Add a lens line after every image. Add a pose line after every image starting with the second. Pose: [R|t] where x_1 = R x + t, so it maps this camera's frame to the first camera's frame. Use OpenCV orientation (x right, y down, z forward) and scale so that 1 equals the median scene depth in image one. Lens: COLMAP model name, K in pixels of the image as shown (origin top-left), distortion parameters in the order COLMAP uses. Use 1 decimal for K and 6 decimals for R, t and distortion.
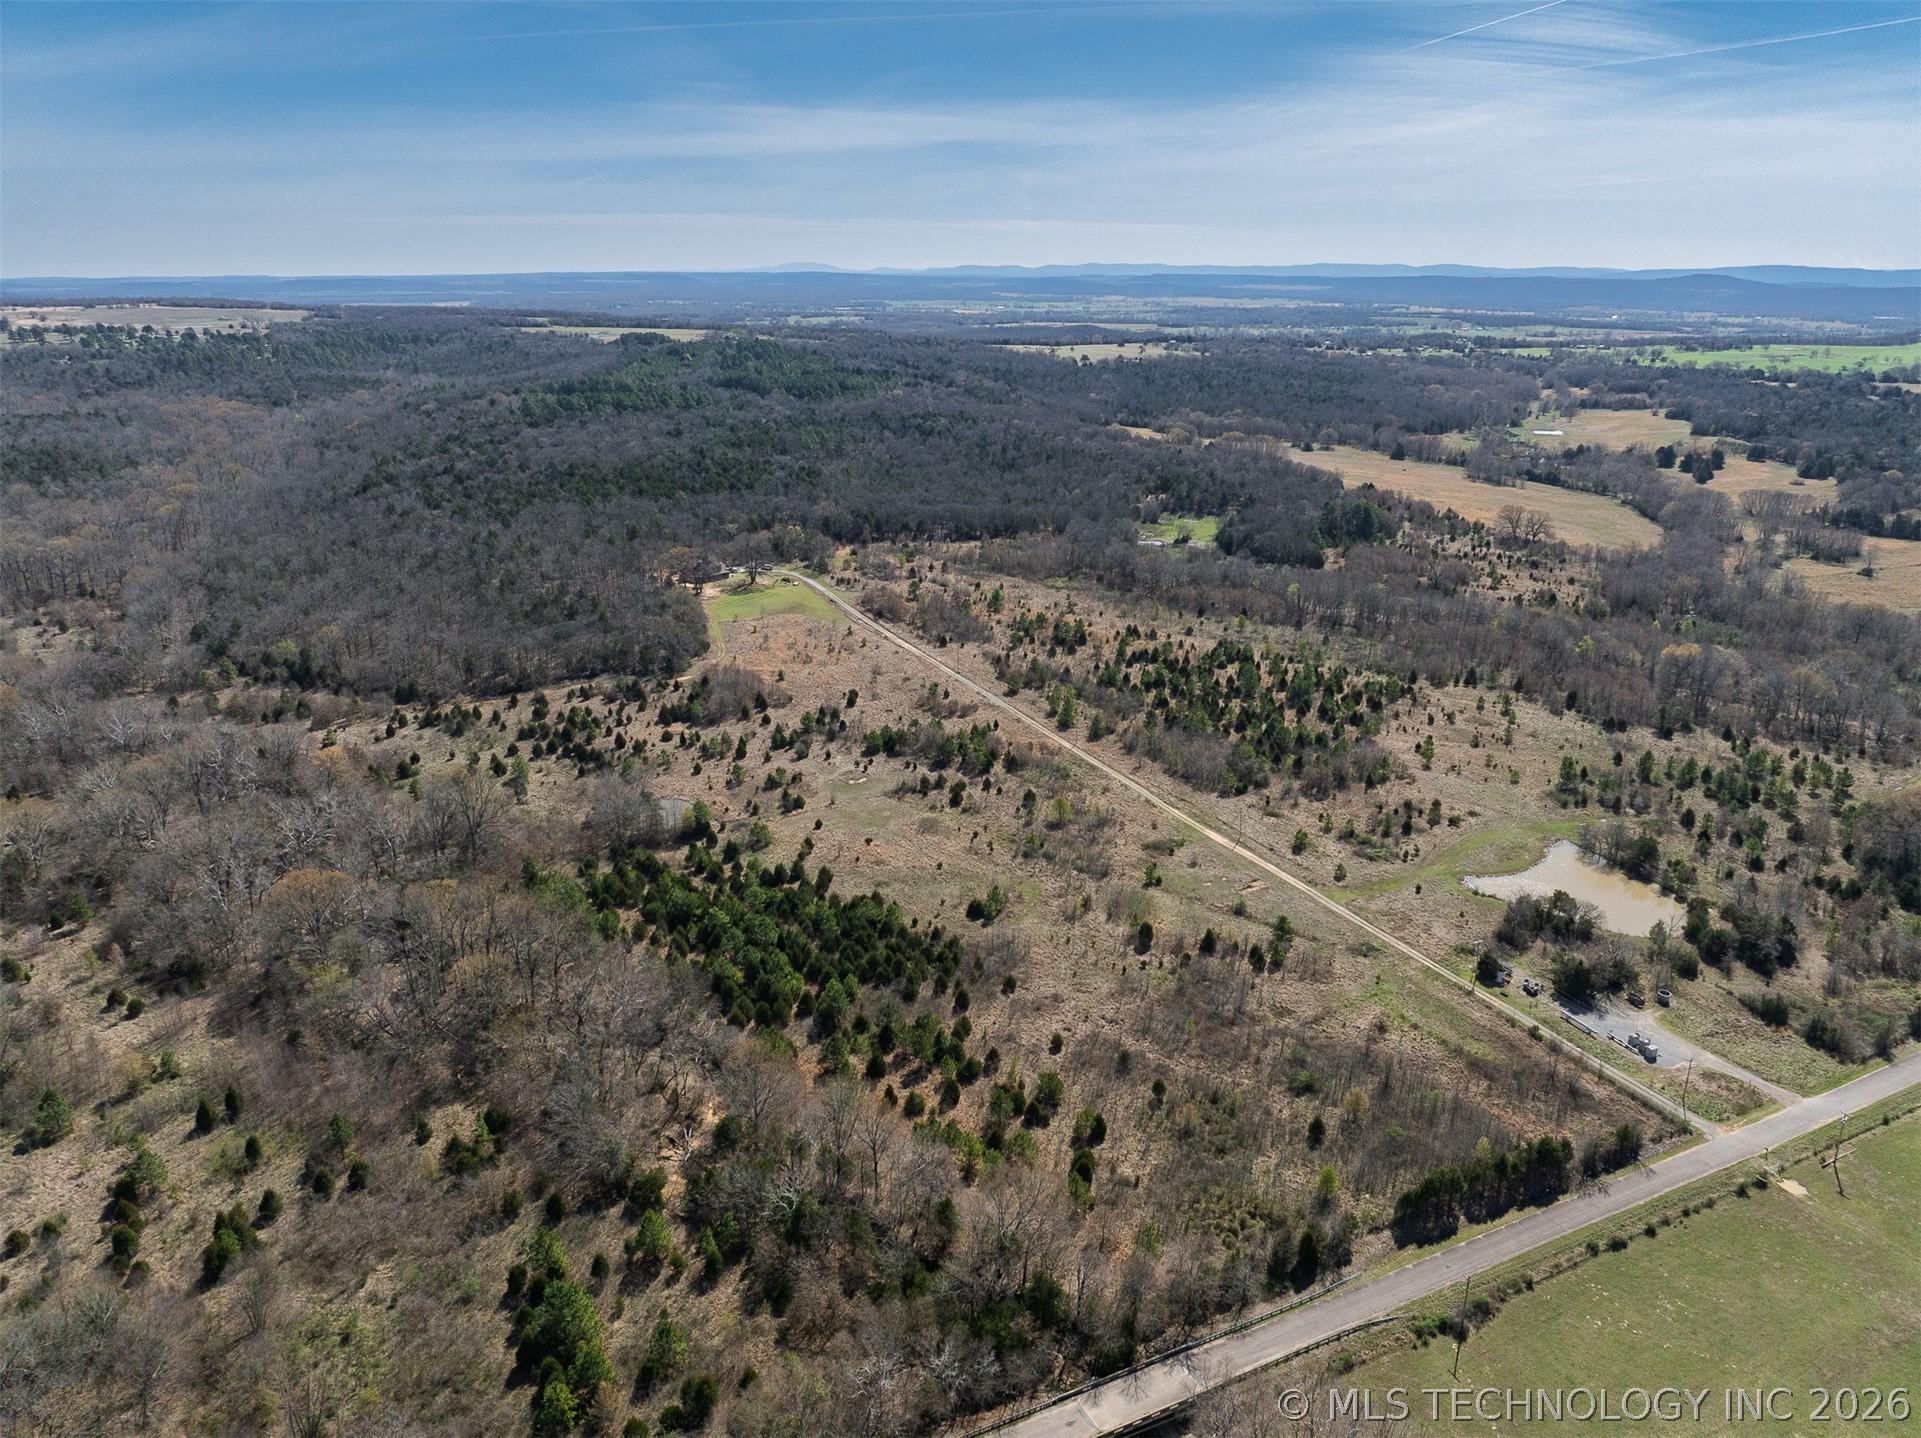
lens RADIAL K [[1350.6, 0, 970.4], [0, 1350.6, 717.1], [0, 0, 1]] dist [-0.059840, 0.030901]
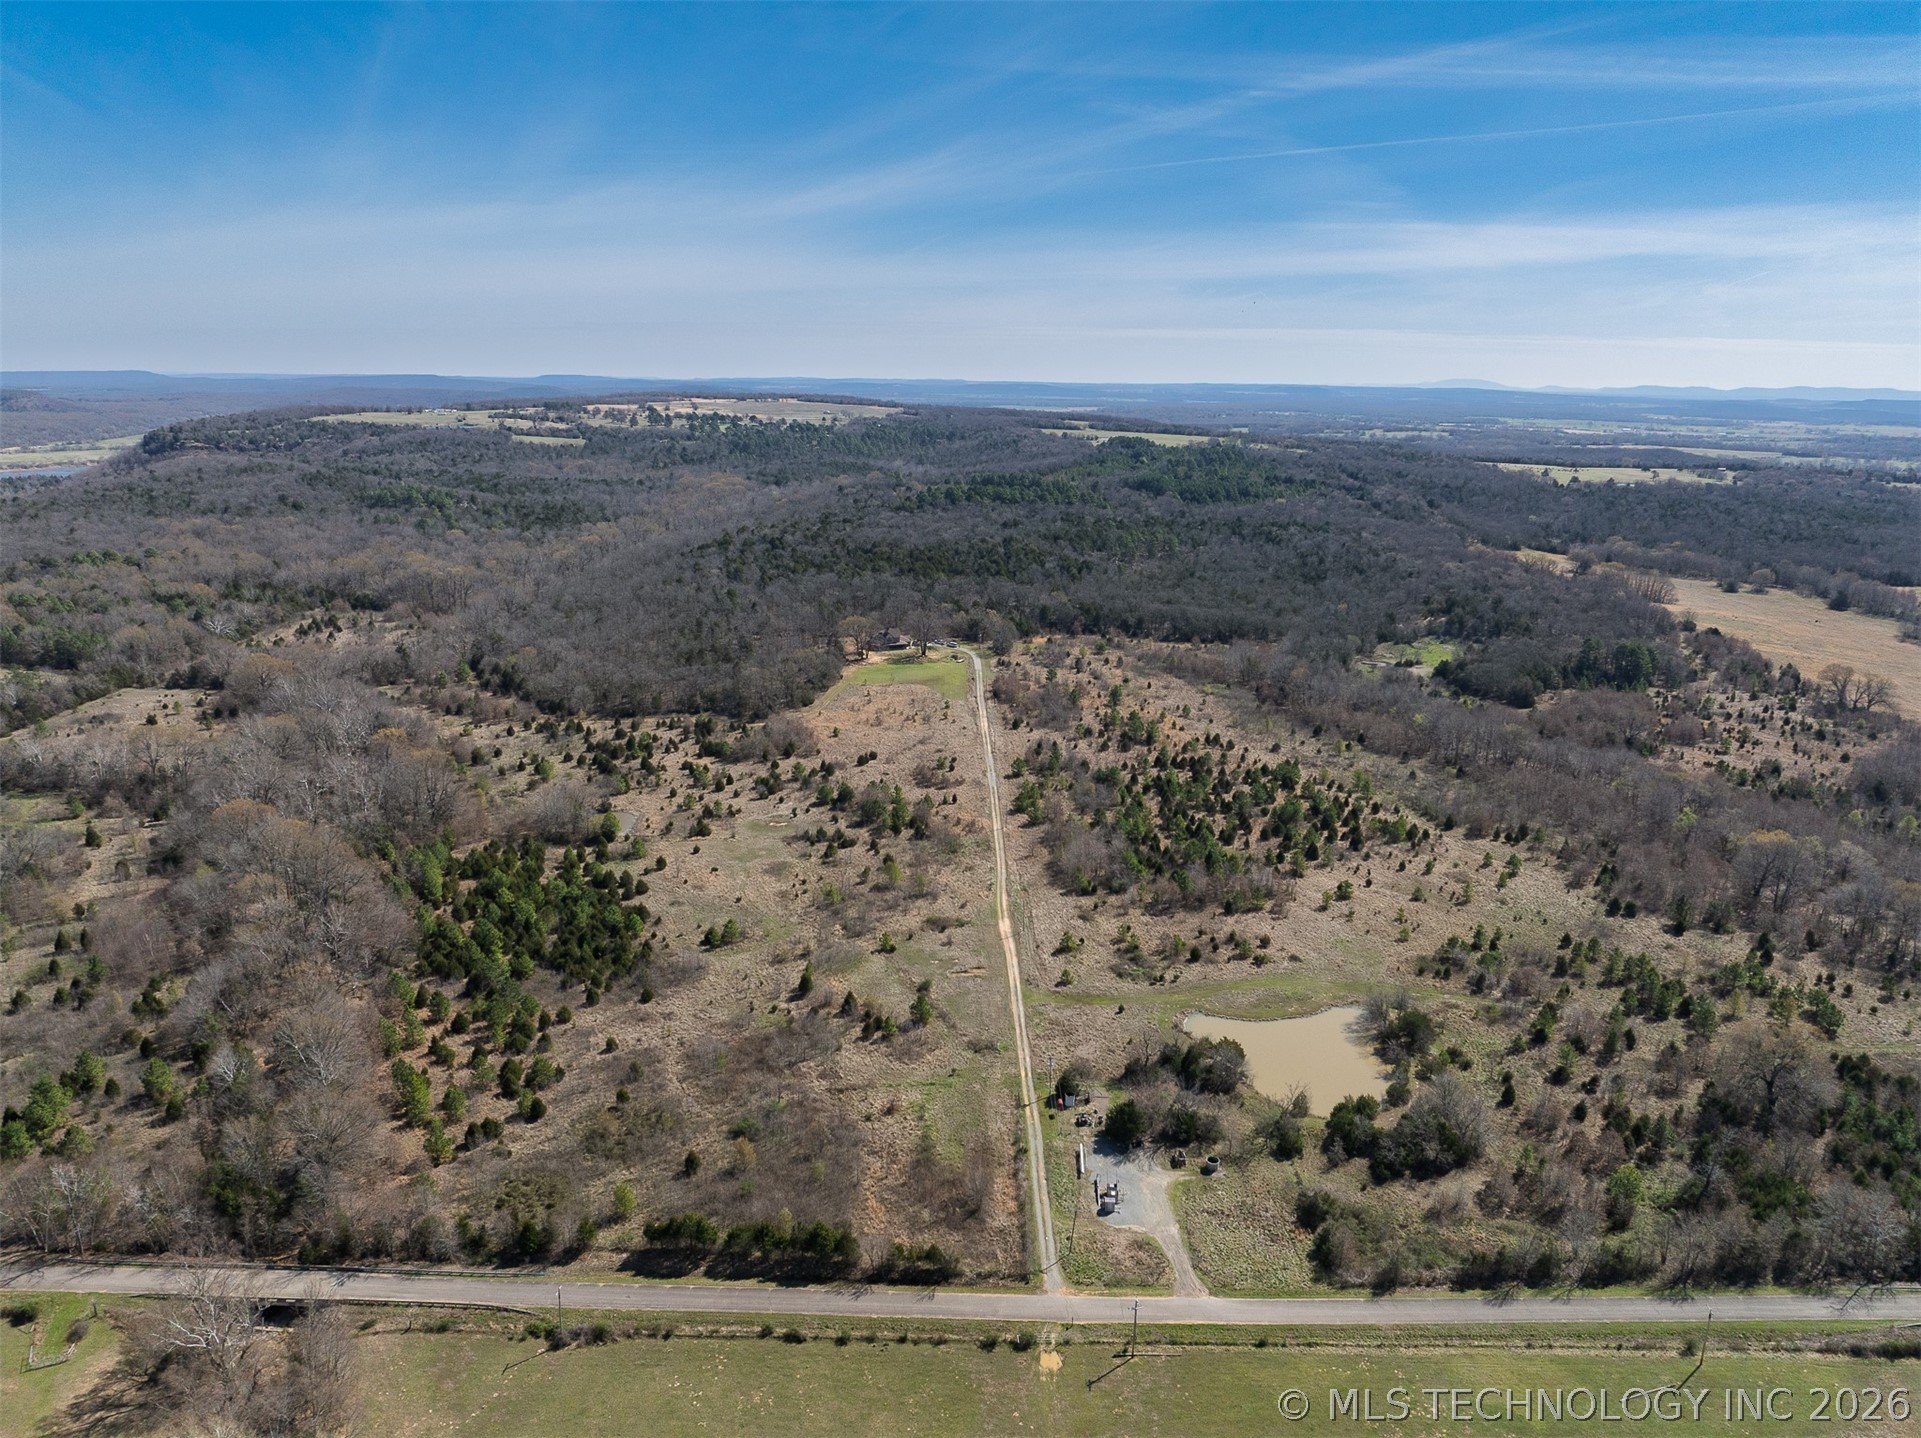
lens RADIAL K [[1350.6, 0, 960.4], [0, 1350.6, 719.1], [0, 0, 1]] dist [-0.059840, 0.030901]
pose [[0.891211, 0.119780, -0.437488, 0.576392], [-0.153100, 0.987336, -0.041558, -0.015628], [0.426970, 0.104017, 0.898263, 0.076598]]
